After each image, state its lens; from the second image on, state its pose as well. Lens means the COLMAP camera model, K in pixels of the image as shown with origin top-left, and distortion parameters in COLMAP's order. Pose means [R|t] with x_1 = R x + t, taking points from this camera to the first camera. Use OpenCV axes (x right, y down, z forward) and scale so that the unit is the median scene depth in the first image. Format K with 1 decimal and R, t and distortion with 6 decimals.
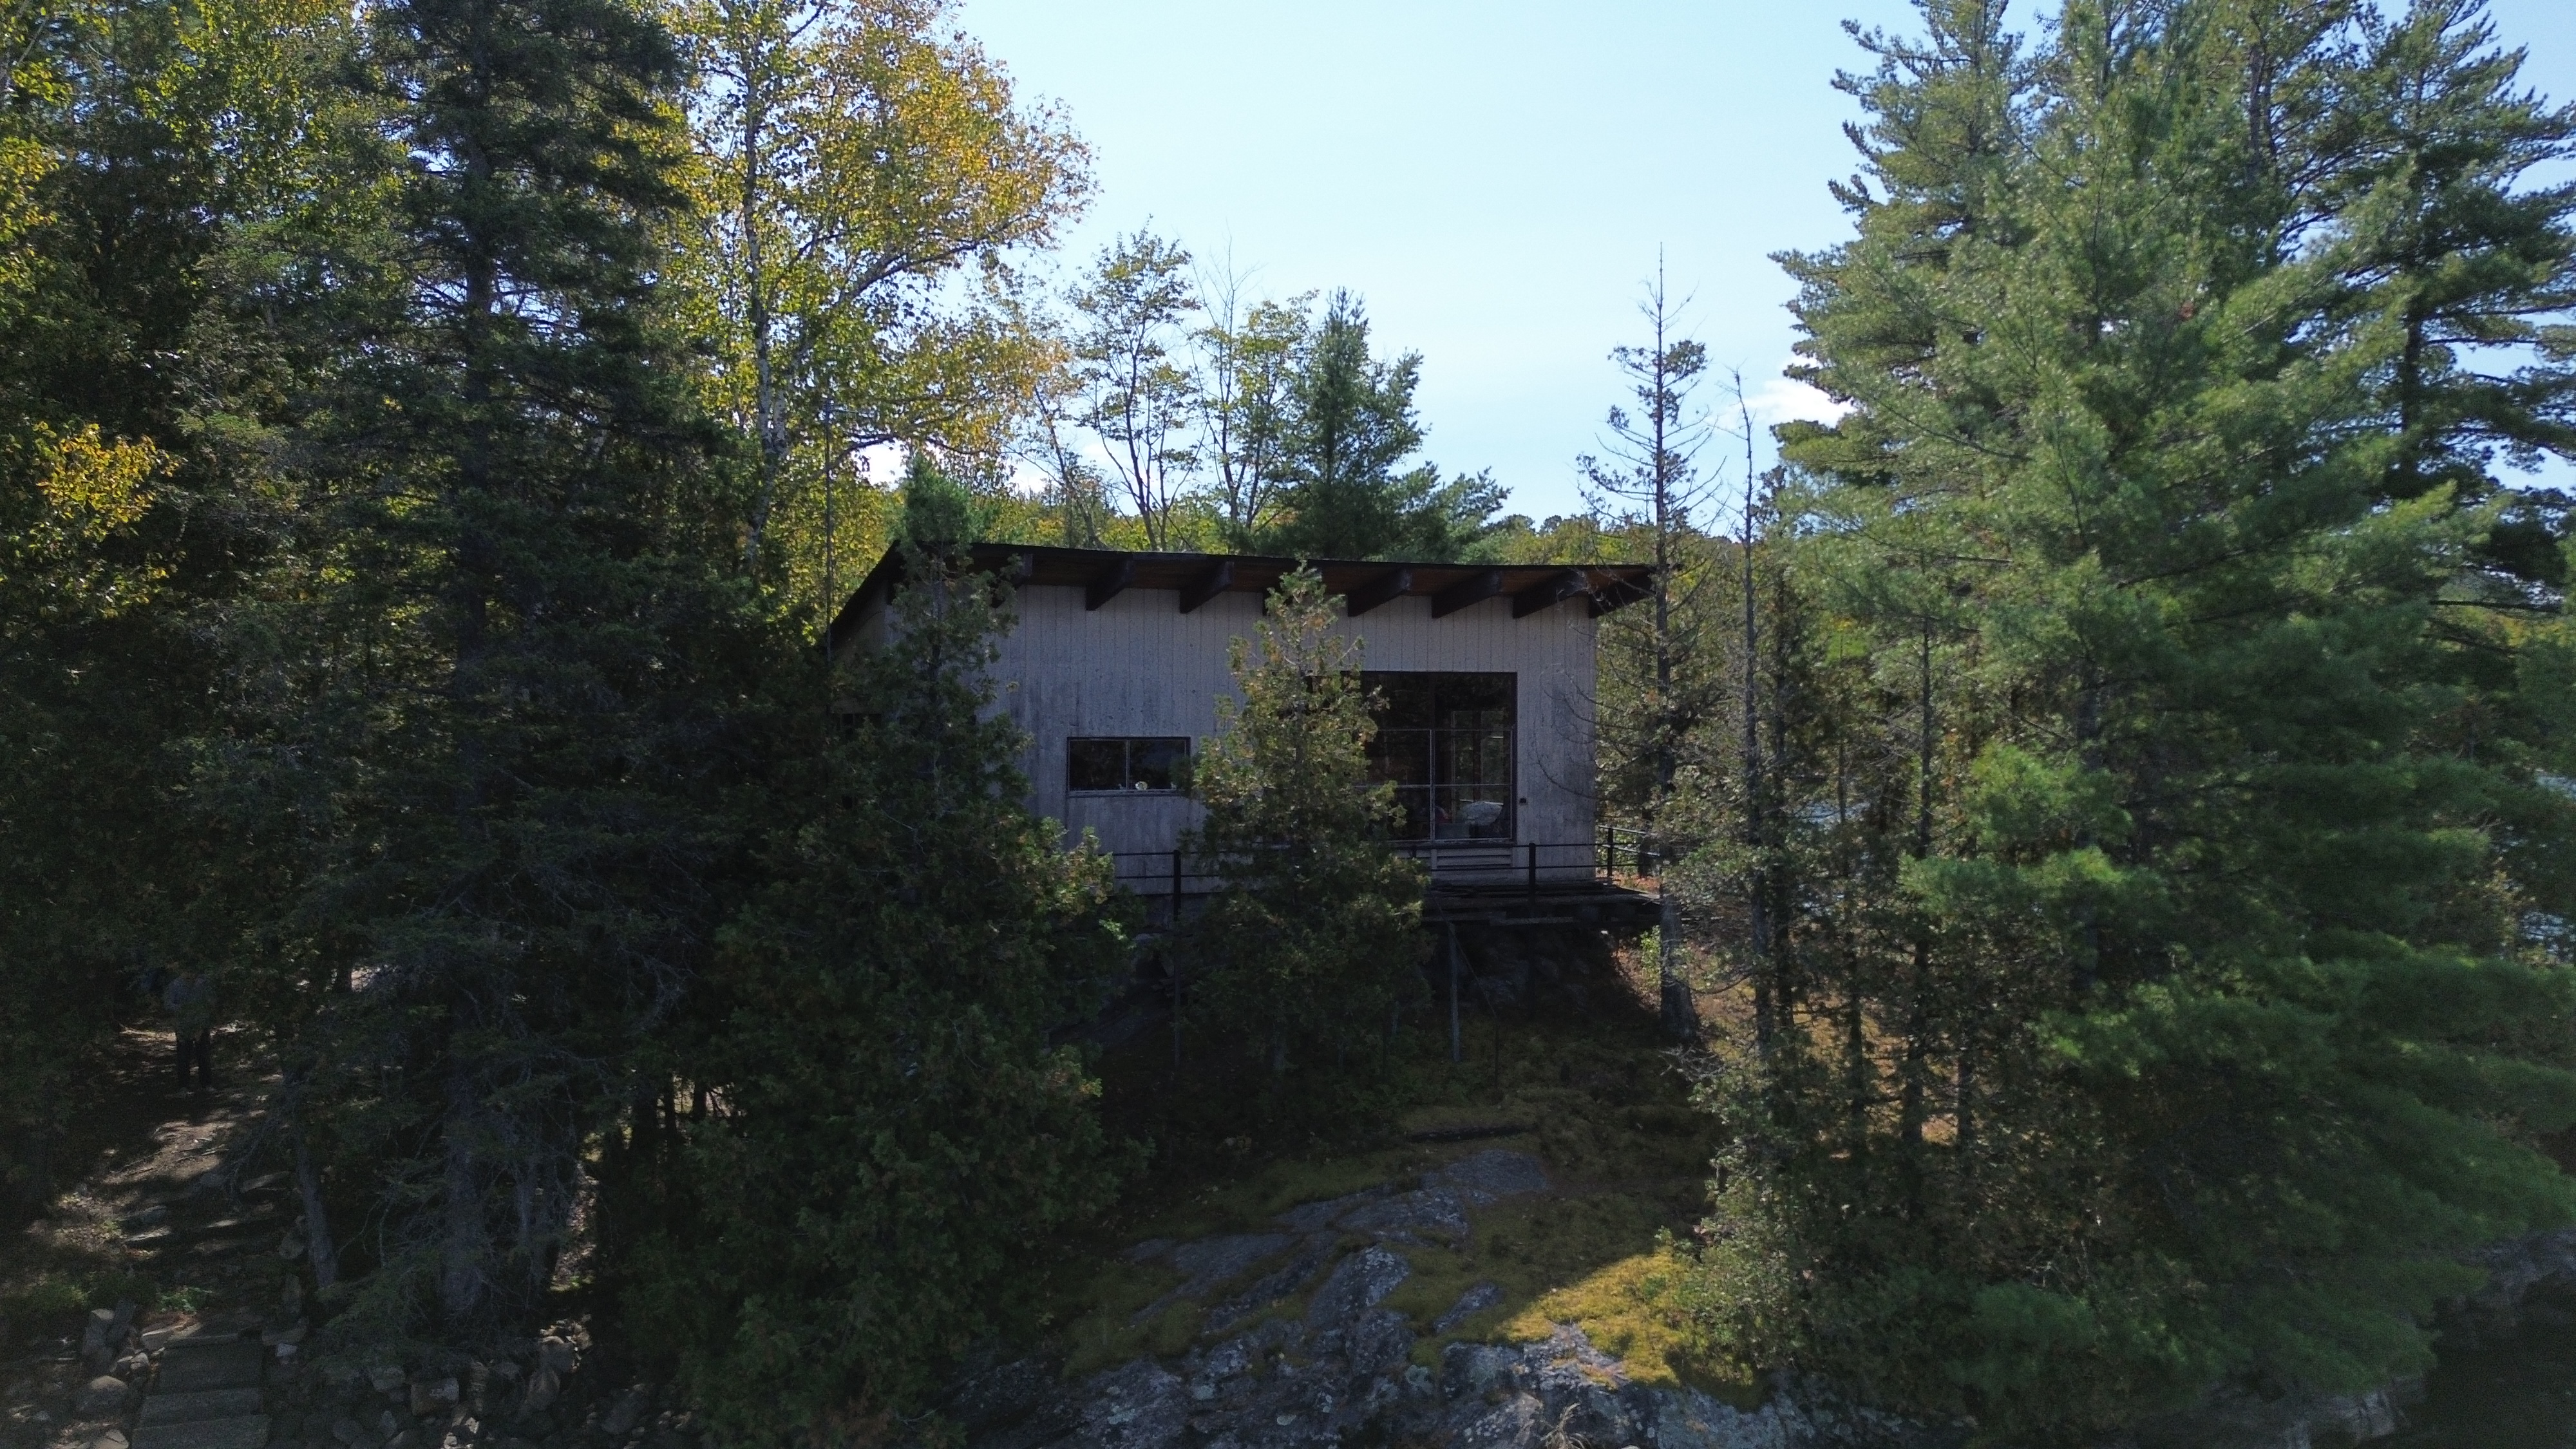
lens RADIAL K [[1836.6, 0, 1285.0], [0, 1836.6, 721.2], [0, 0, 1]] dist [0.079734, -0.070979]
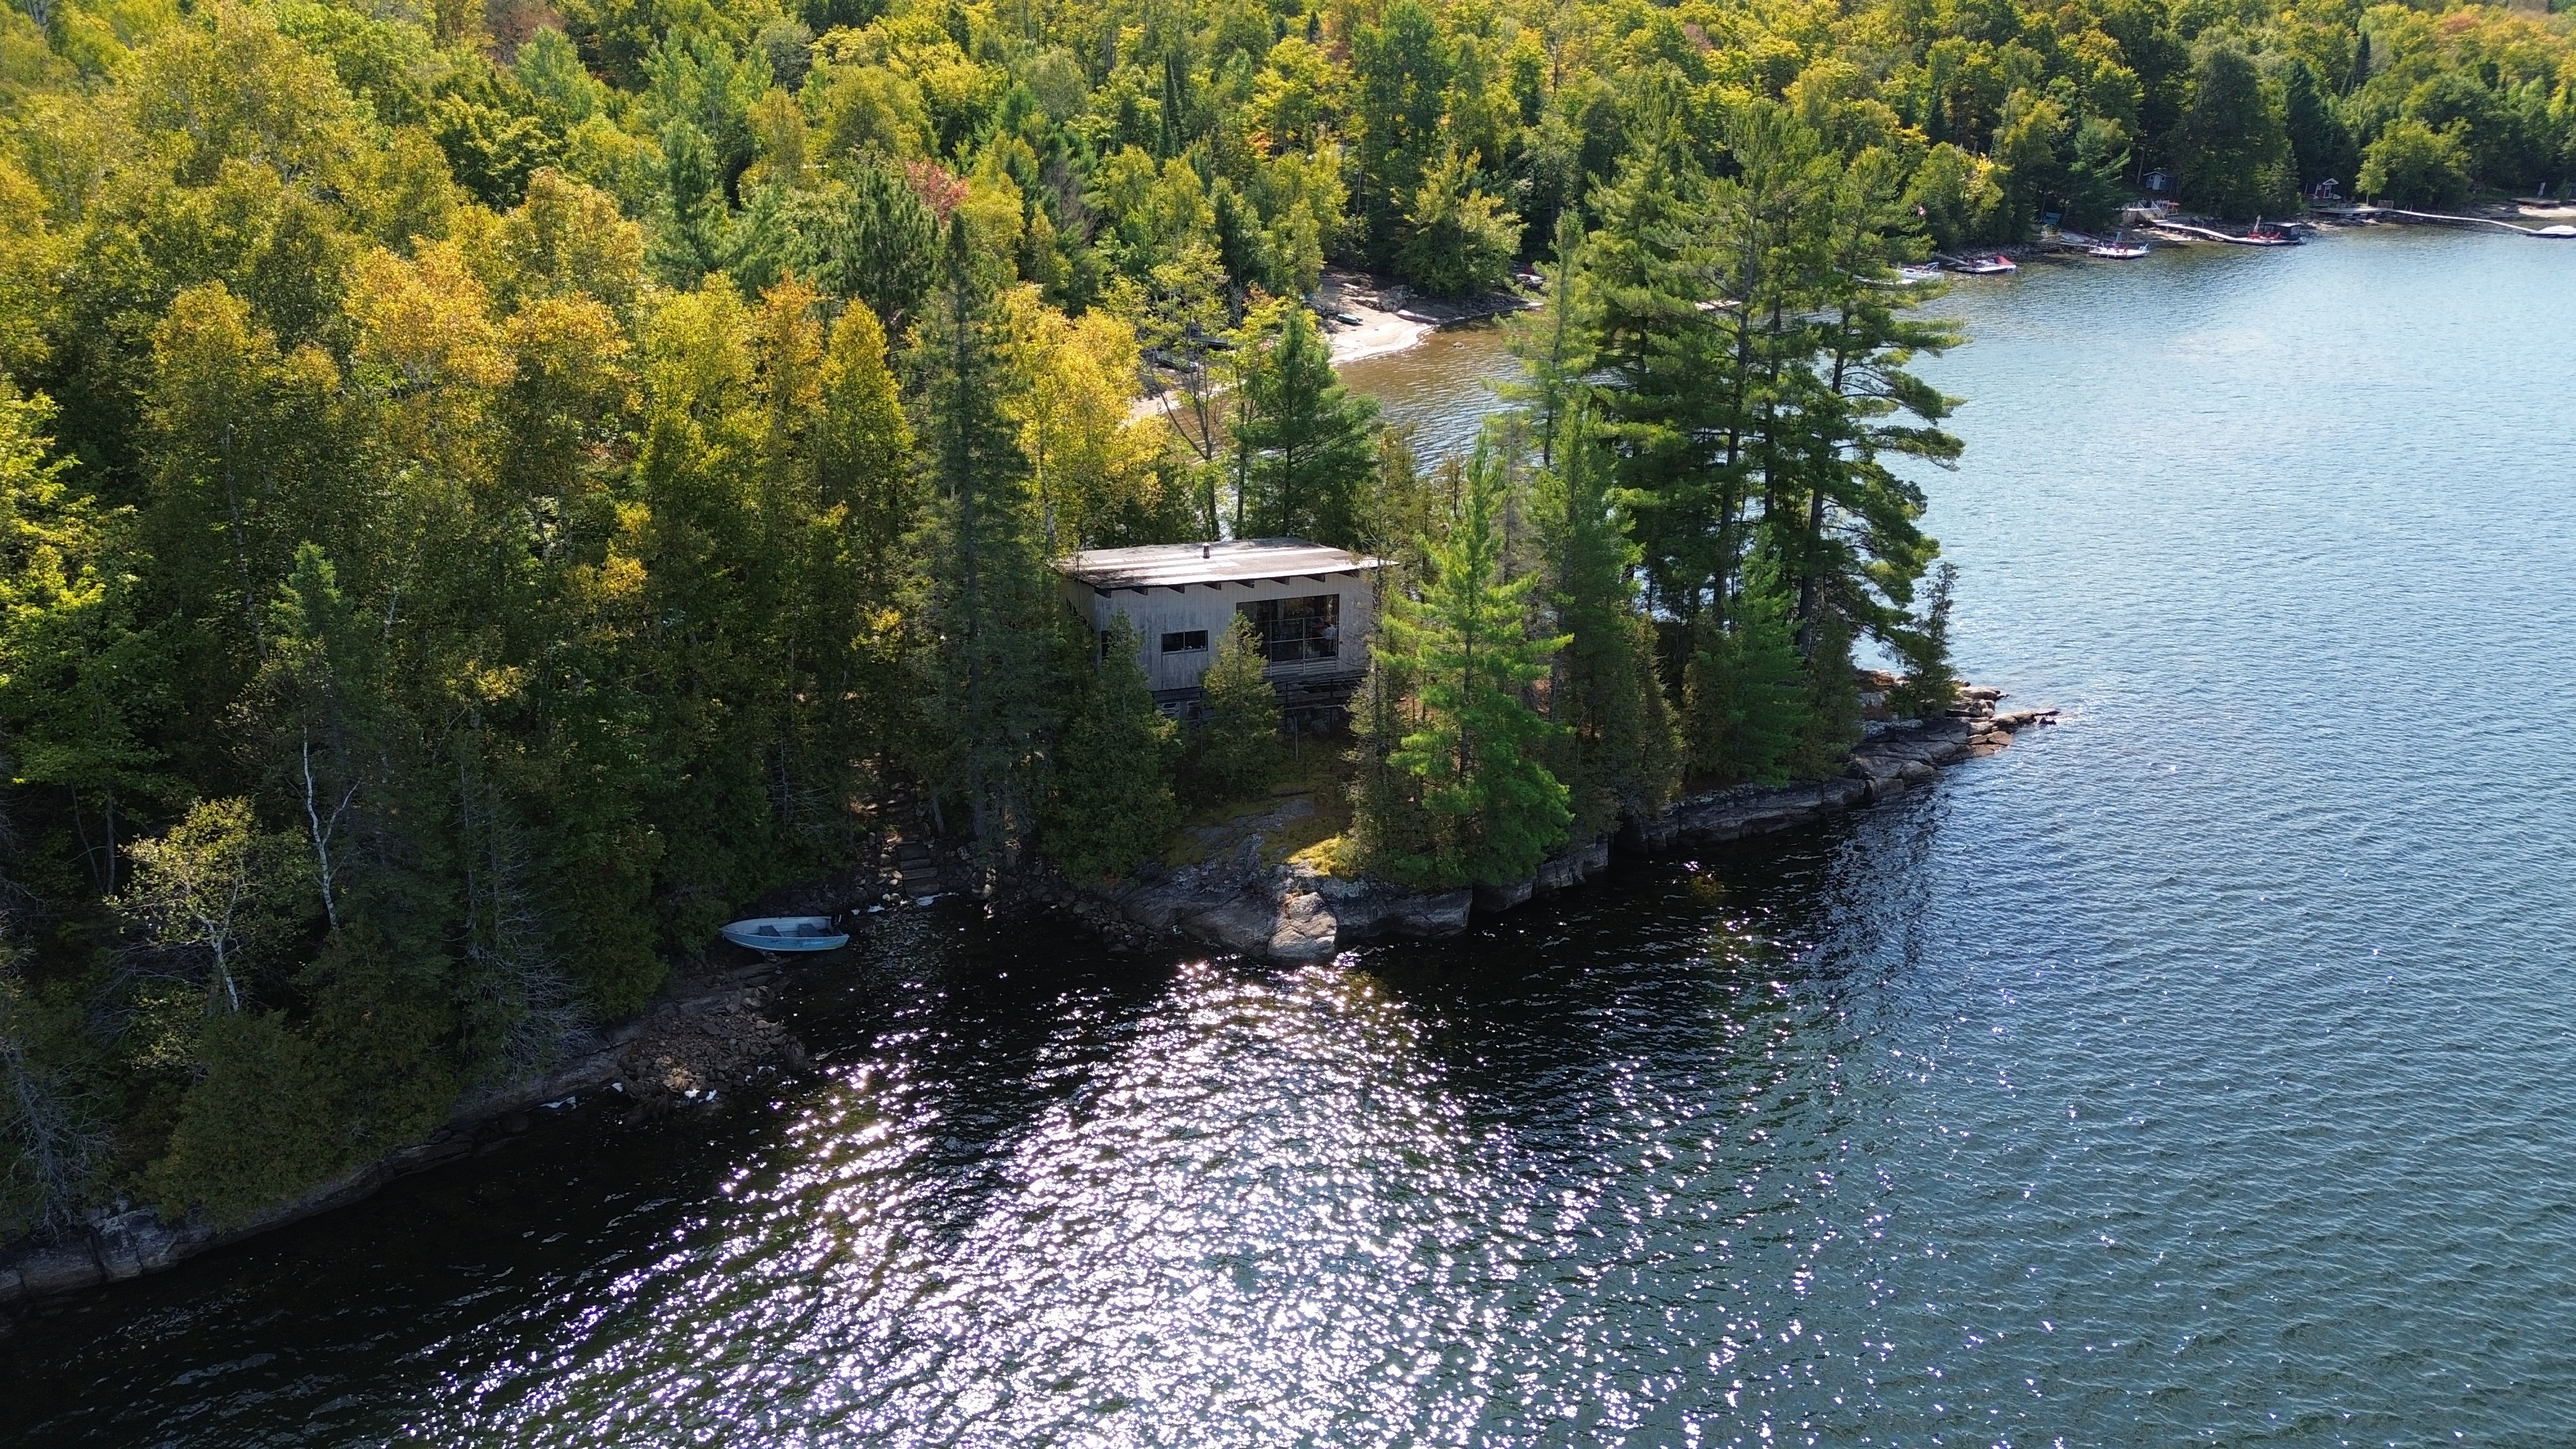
lens RADIAL K [[1836.6, 0, 1289.7], [0, 1836.6, 721.6], [0, 0, 1]] dist [0.079734, -0.070979]
pose [[0.998698, 0.017393, -0.047959, 0.280377], [0.000286, 0.938163, 0.346194, -1.126174], [0.051015, -0.345757, 0.936936, -2.186275]]
